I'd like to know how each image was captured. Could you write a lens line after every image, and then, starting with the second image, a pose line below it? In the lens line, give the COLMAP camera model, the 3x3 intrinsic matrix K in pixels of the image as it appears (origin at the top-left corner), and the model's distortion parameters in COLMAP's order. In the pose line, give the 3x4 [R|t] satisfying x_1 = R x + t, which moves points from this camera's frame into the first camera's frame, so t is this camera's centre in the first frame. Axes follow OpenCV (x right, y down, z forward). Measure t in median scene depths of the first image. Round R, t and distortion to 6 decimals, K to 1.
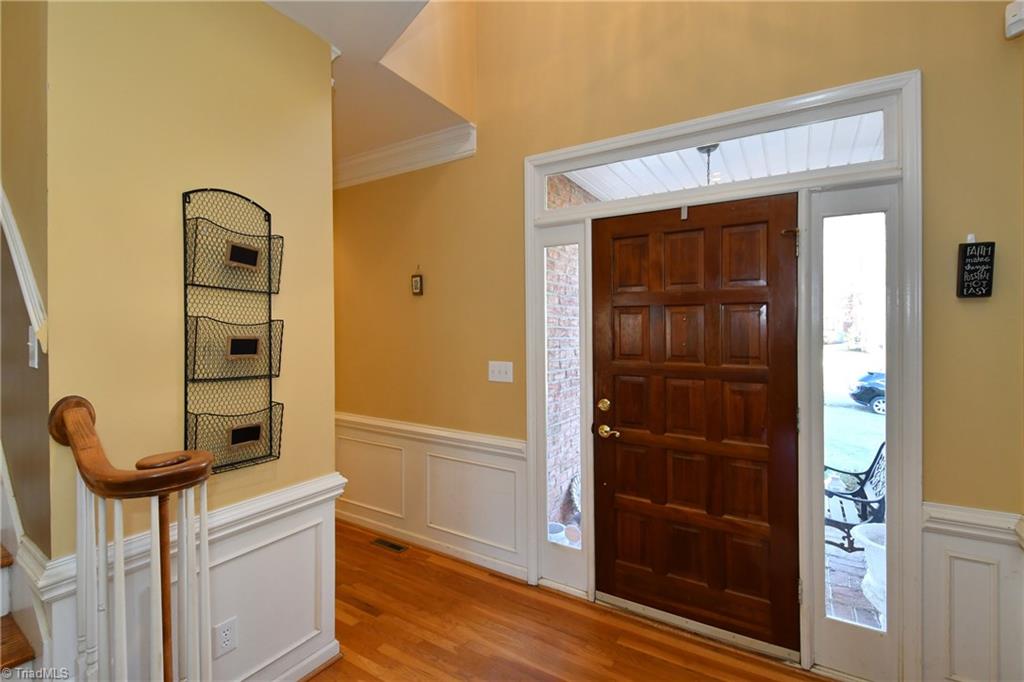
lens RADIAL K [[452.4, 0, 516.8], [0, 452.4, 337.4], [0, 0, 1]] dist [-0.024871, -0.001452]
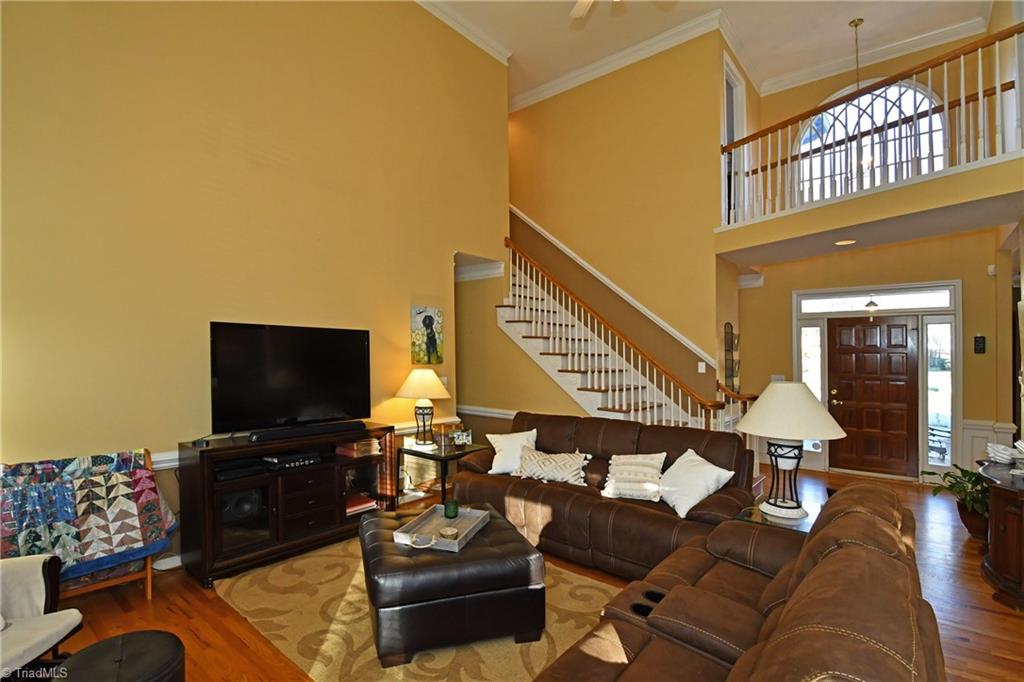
lens RADIAL K [[460.8, 0, 512.7], [0, 460.8, 361.9], [0, 0, 1]] dist [-0.017027, -0.010425]
pose [[0.992187, 0.006447, -0.124589, -1.504334], [-0.007538, 0.999937, -0.008288, 0.016623], [0.124528, 0.009162, 0.992174, -2.073708]]
